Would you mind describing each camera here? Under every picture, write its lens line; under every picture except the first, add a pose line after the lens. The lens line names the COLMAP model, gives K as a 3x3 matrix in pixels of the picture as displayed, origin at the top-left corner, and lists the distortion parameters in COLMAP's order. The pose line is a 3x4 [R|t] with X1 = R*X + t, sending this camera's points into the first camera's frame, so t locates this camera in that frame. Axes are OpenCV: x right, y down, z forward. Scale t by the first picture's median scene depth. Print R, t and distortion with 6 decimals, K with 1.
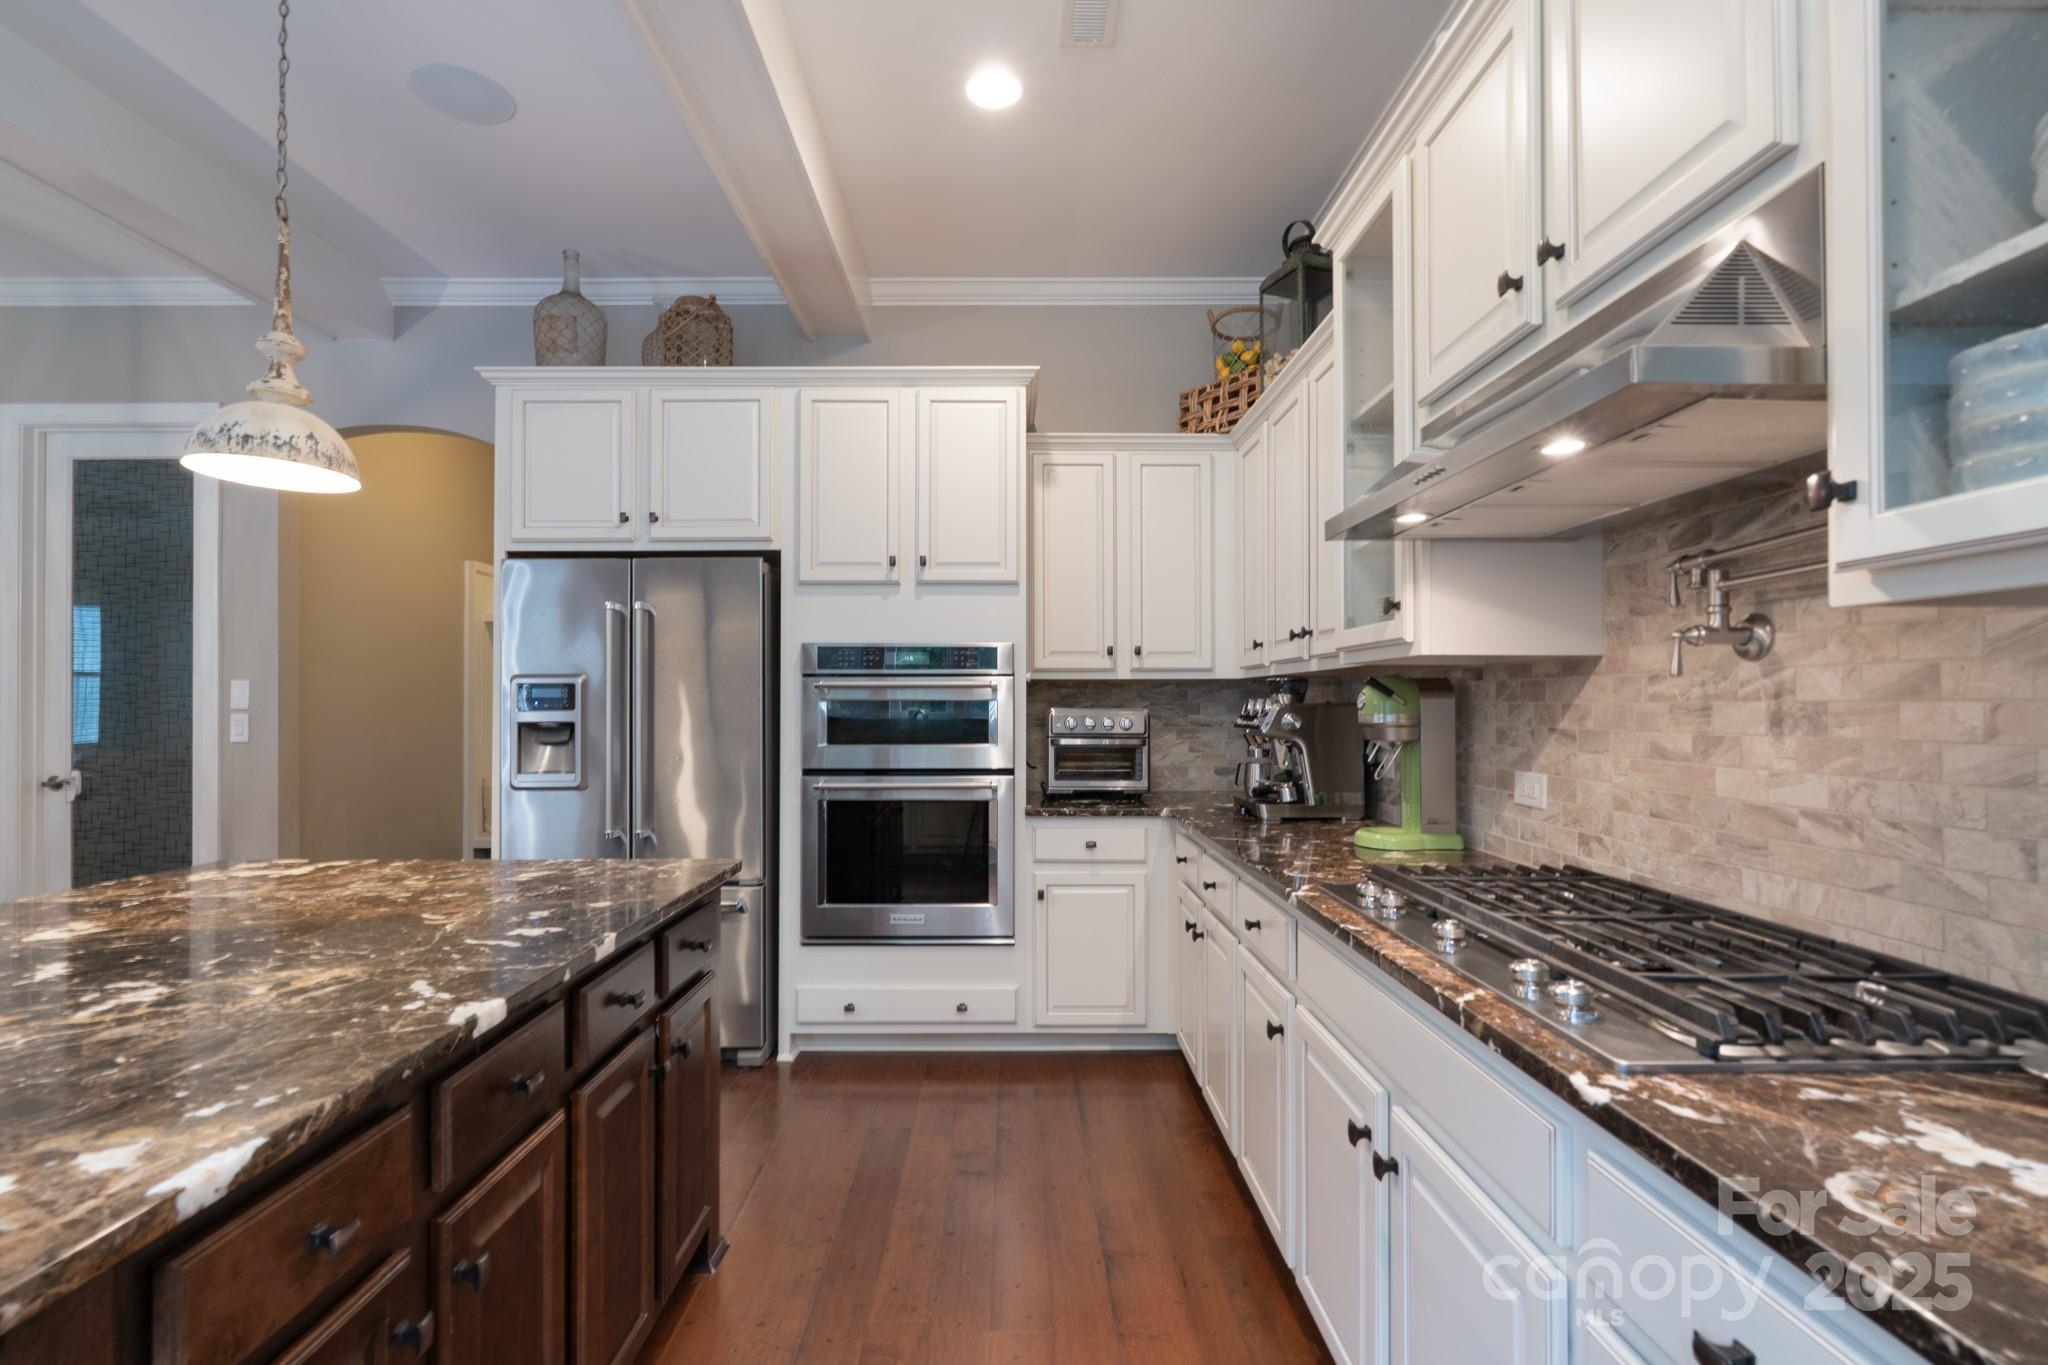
lens RADIAL K [[916.7, 0, 1021.2], [0, 916.7, 692.0], [0, 0, 1]] dist [-0.001517, 0.000008]
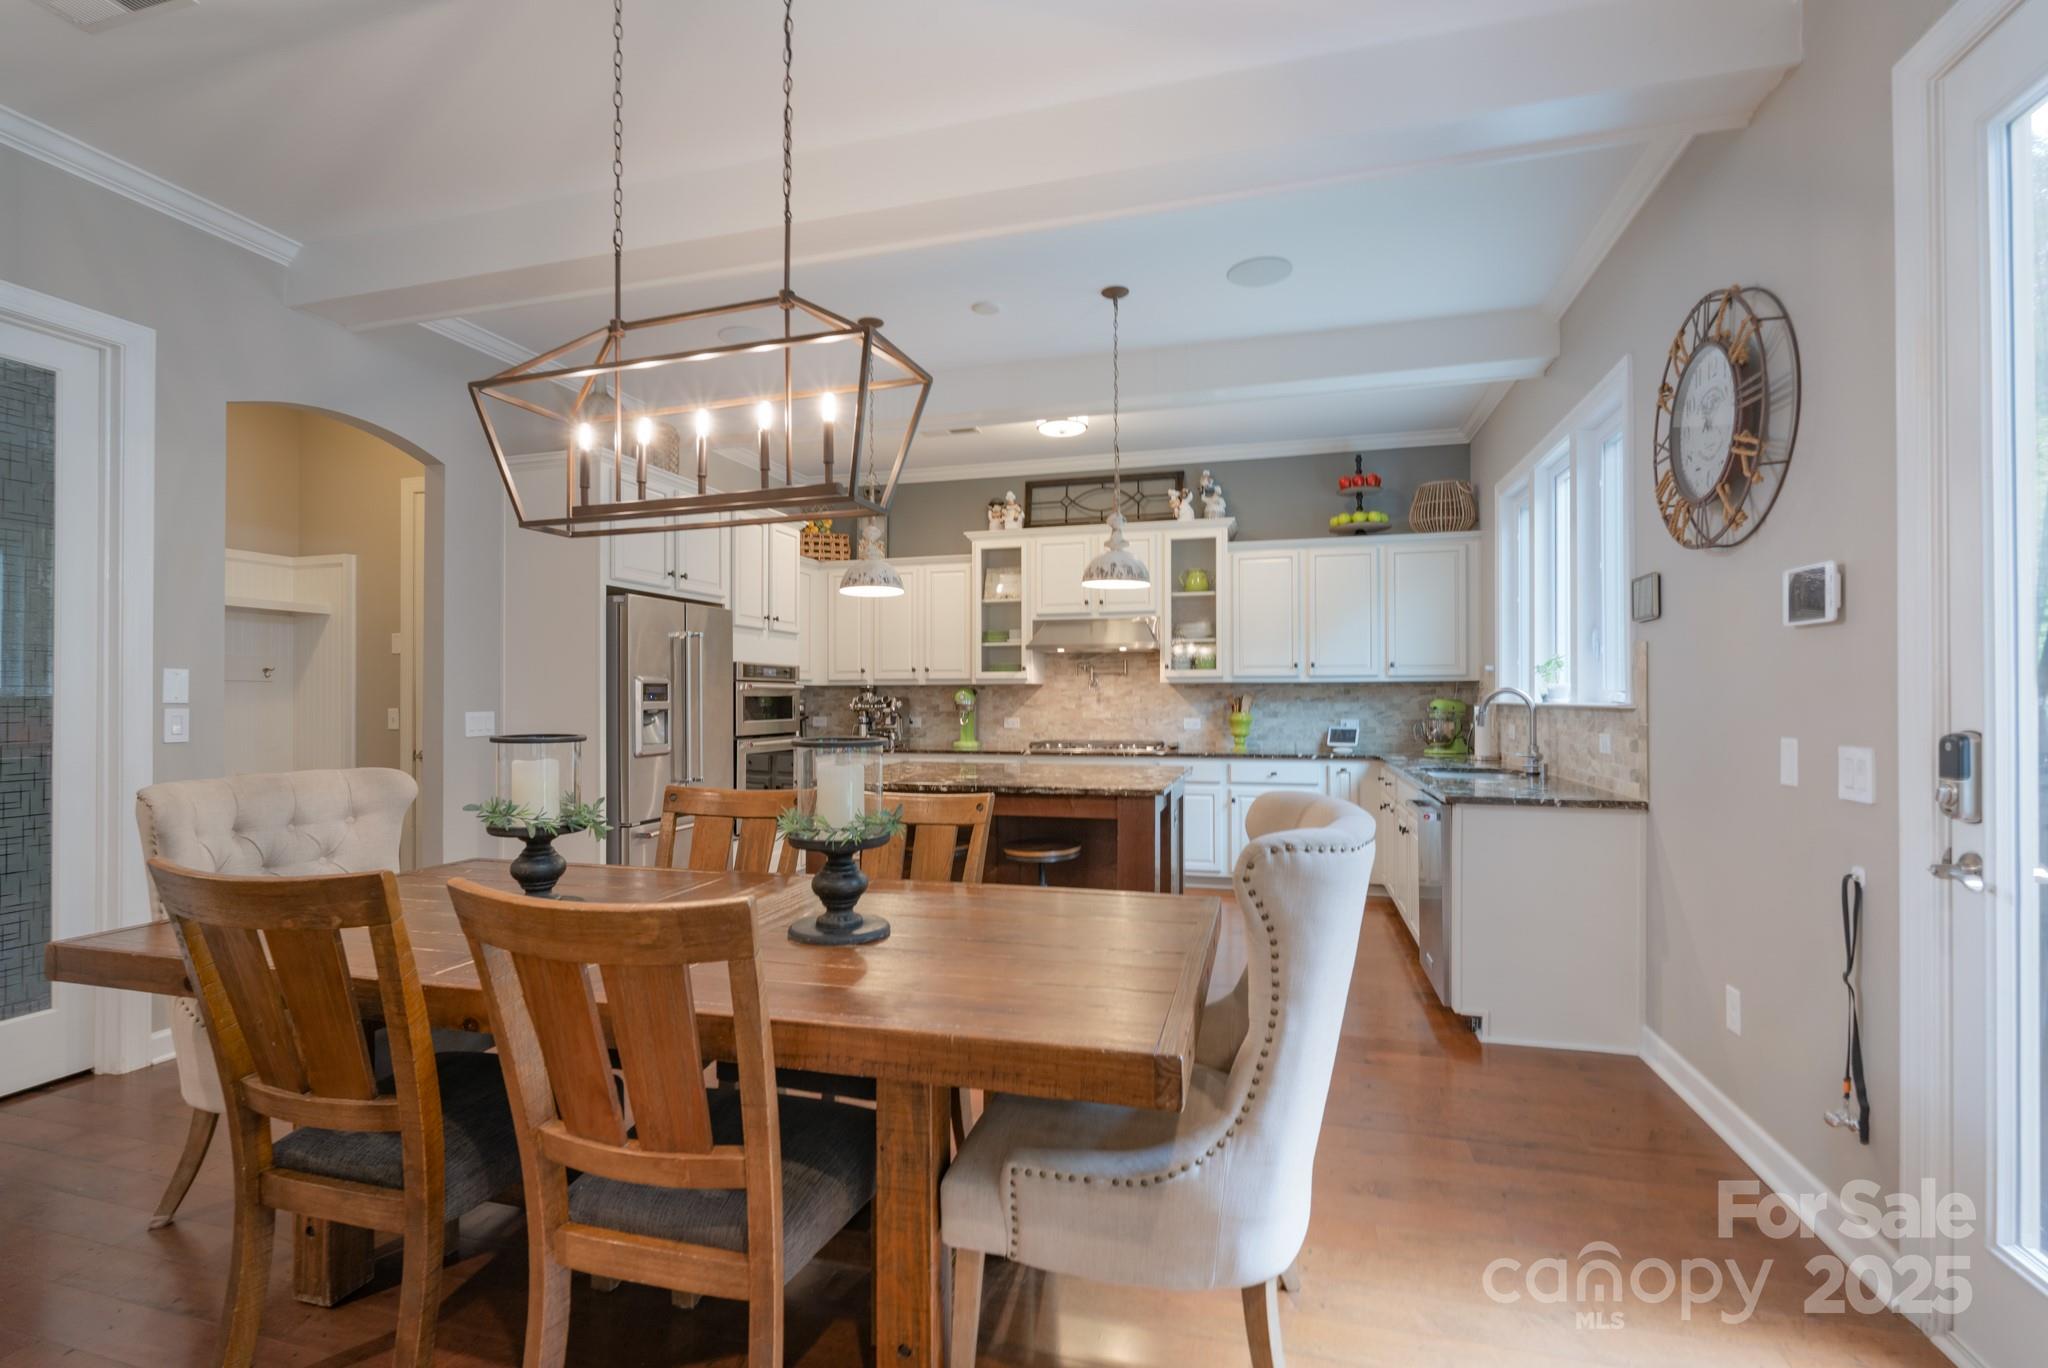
lens RADIAL K [[916.7, 0, 1035.6], [0, 916.7, 690.8], [0, 0, 1]] dist [-0.001517, 0.000008]
pose [[0.270644, 0.008866, 0.962639, -3.007441], [-0.009185, 0.999936, -0.006627, 0.012242], [-0.962636, -0.007048, 0.270708, 0.020341]]
